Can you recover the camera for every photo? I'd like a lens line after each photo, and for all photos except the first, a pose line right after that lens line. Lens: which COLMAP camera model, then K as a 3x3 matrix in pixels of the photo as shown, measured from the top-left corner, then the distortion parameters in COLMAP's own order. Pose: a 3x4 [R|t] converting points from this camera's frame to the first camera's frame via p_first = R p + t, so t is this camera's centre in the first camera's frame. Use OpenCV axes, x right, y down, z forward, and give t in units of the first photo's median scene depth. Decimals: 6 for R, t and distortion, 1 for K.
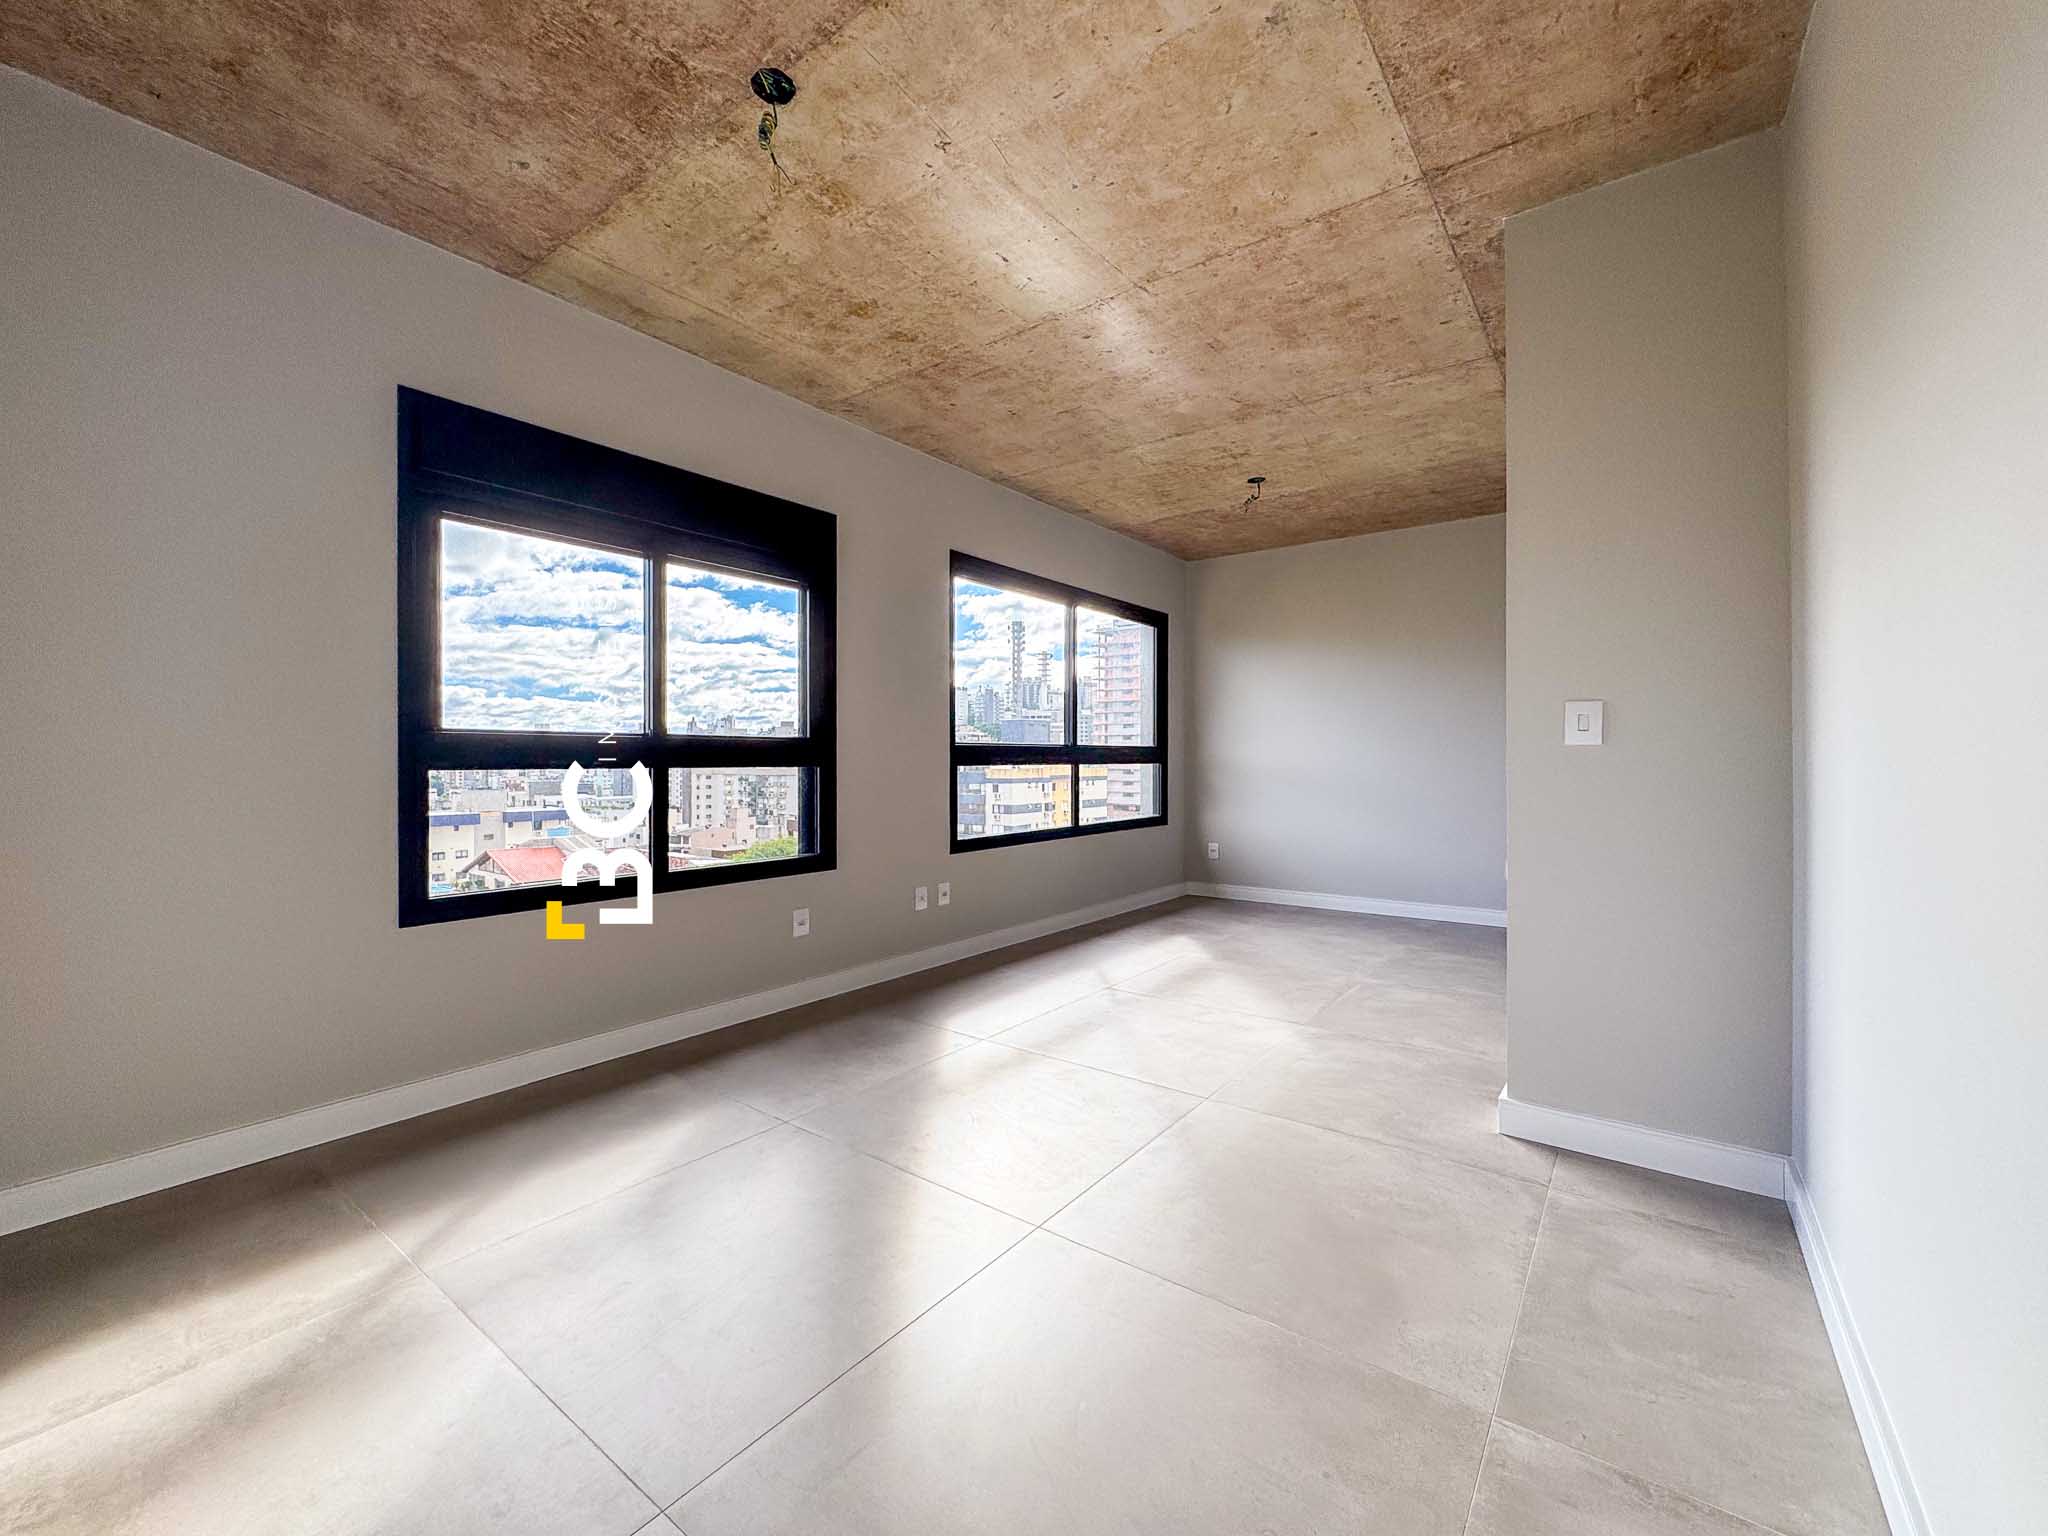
lens RADIAL K [[829.3, 0, 1014.7], [0, 829.3, 757.4], [0, 0, 1]] dist [-0.000441, 0.000200]
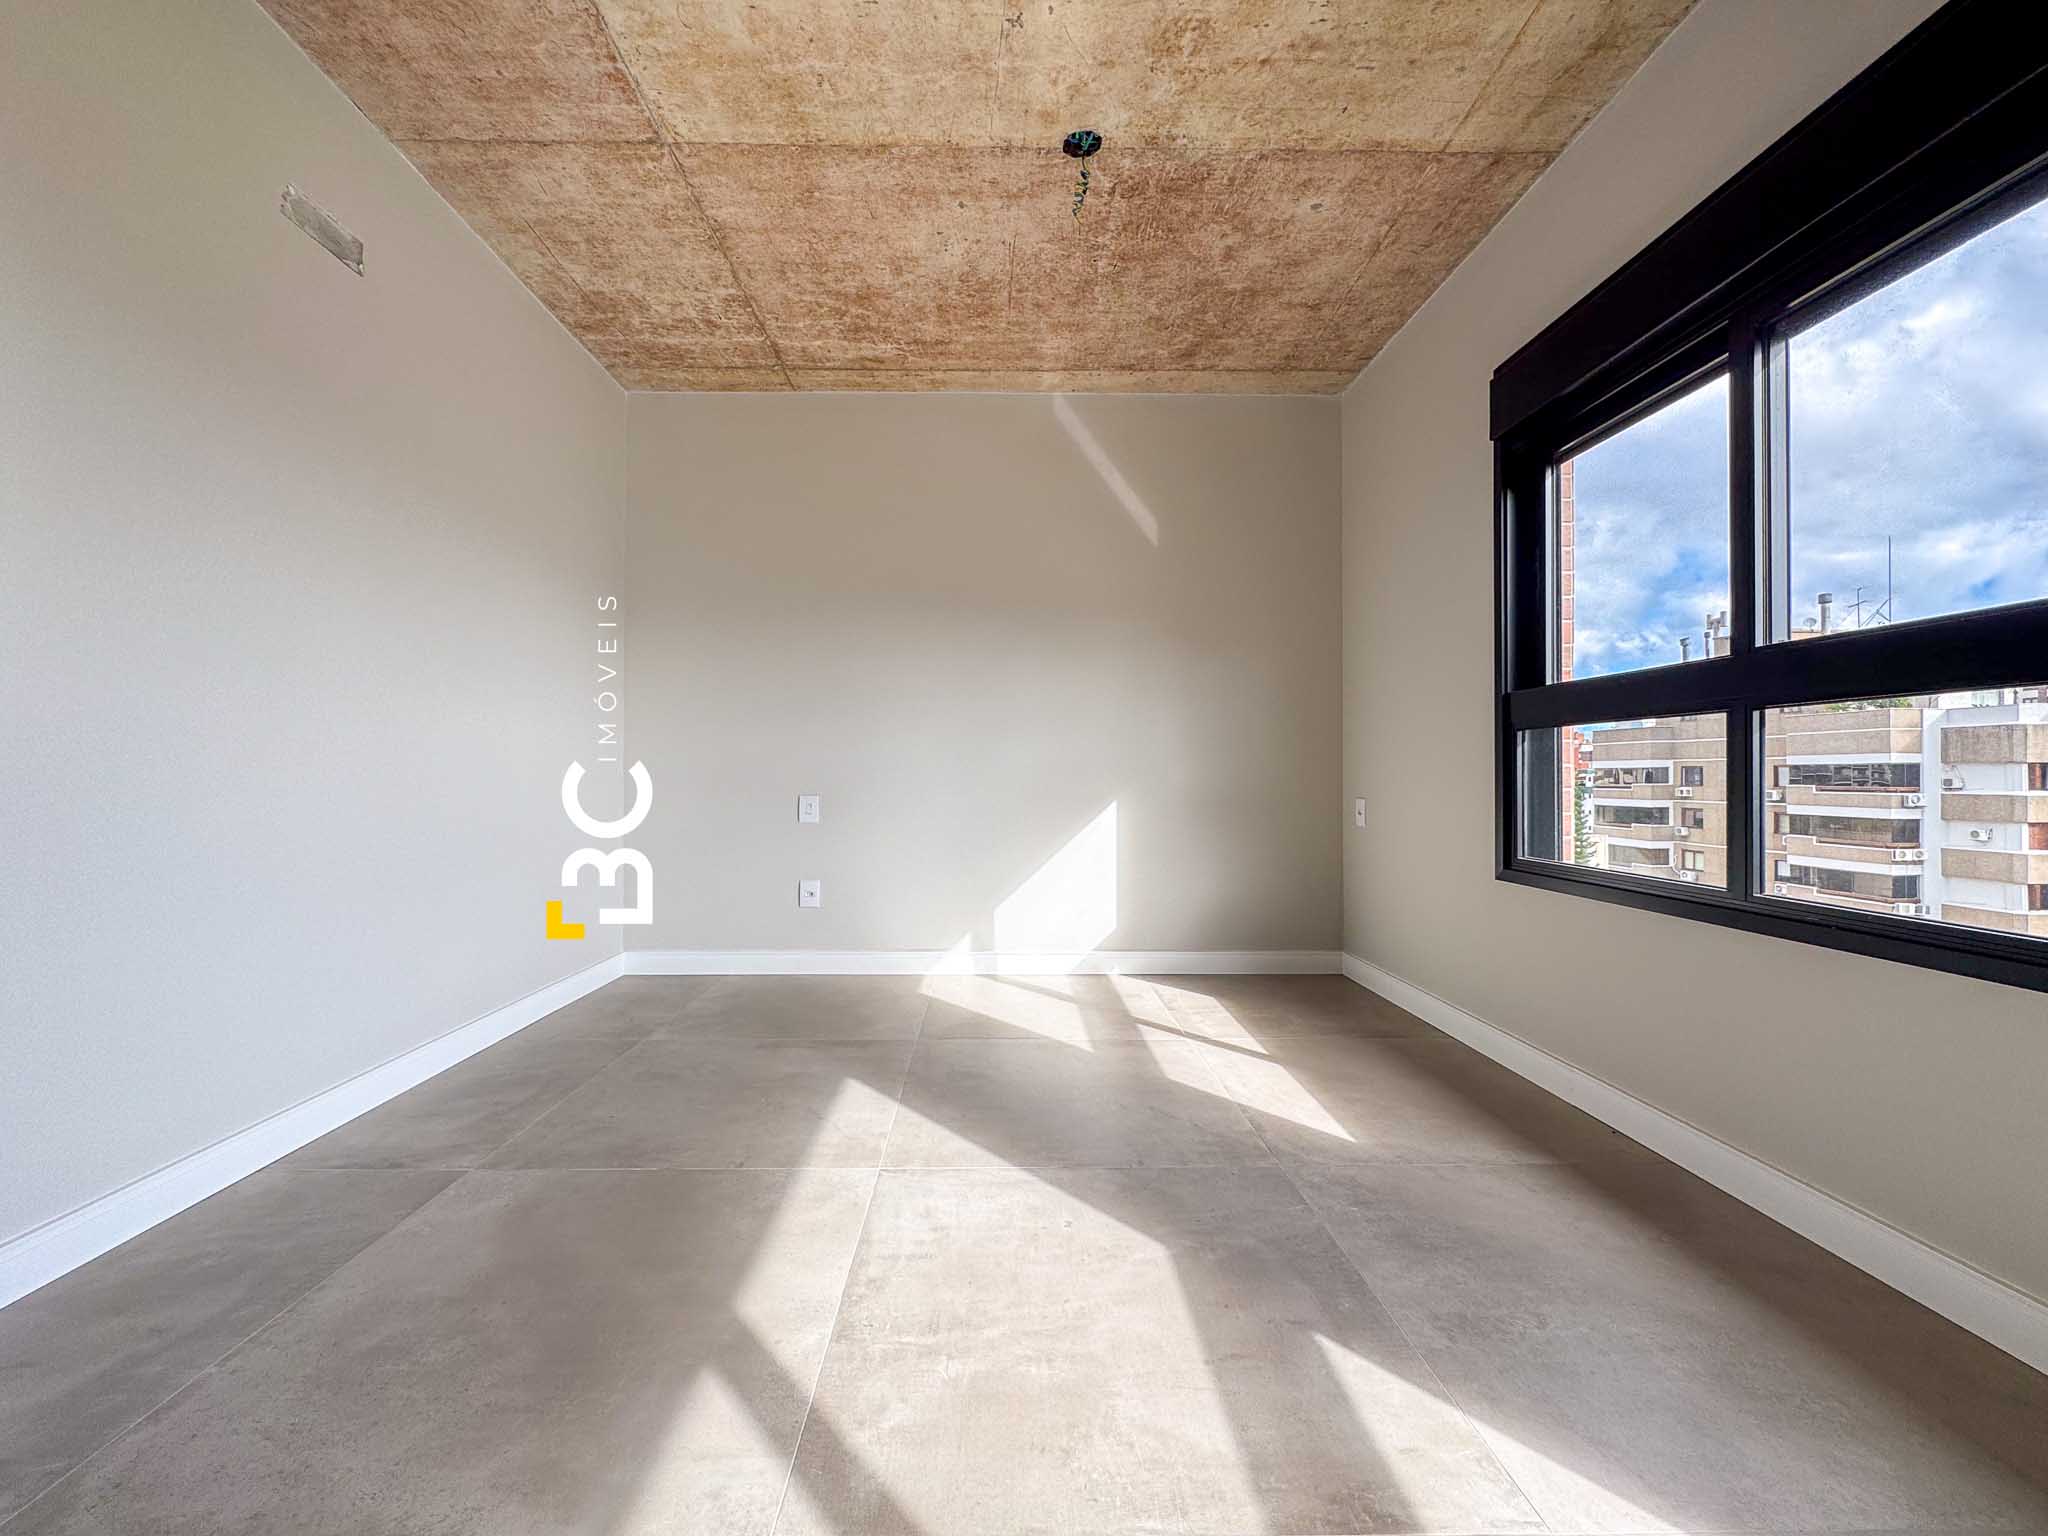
lens RADIAL K [[841.6, 0, 1024.0], [0, 841.6, 768.0], [0, 0, 1]] dist [-0.009926, -0.000026]
pose [[-0.777895, -0.007972, -0.628344, 0.287960], [-0.000512, 0.999927, -0.012052, 0.054519], [0.628394, -0.009053, -0.777843, 1.036398]]
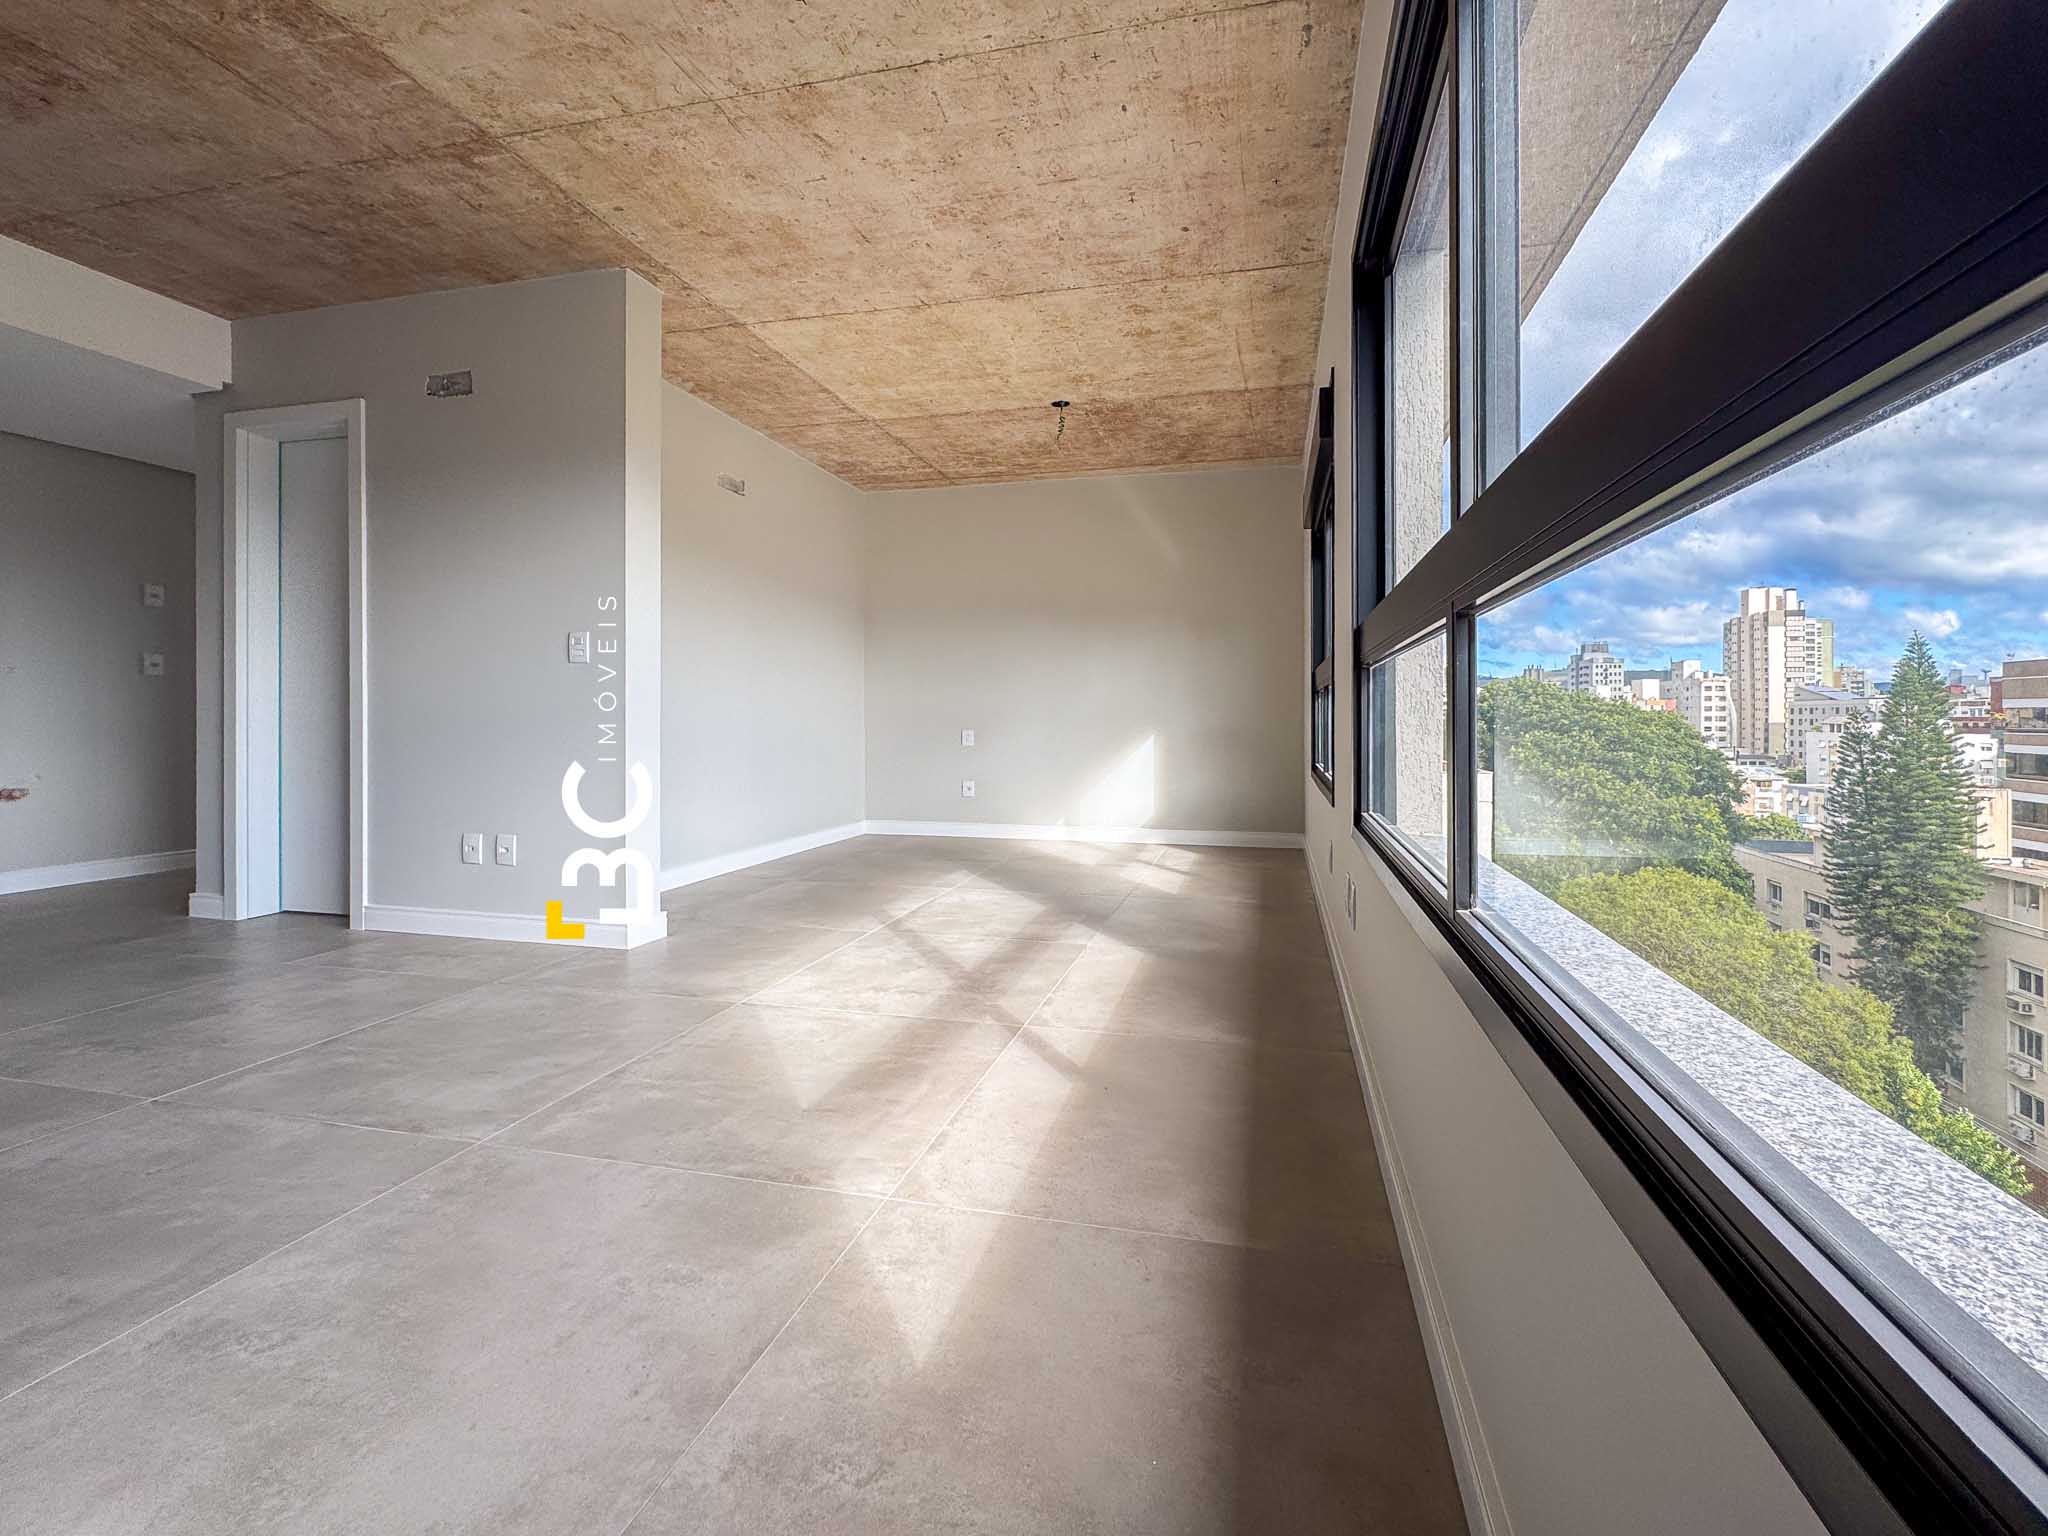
lens RADIAL K [[902.8, 0, 1104.2], [0, 902.8, 717.3], [0, 0, 1]] dist [-0.002319, 0.000263]
pose [[-0.898467, -0.002480, -0.439035, 0.406559], [-0.002125, 0.999997, -0.001299, 0.052847], [0.439036, -0.000234, -0.898469, 1.876135]]
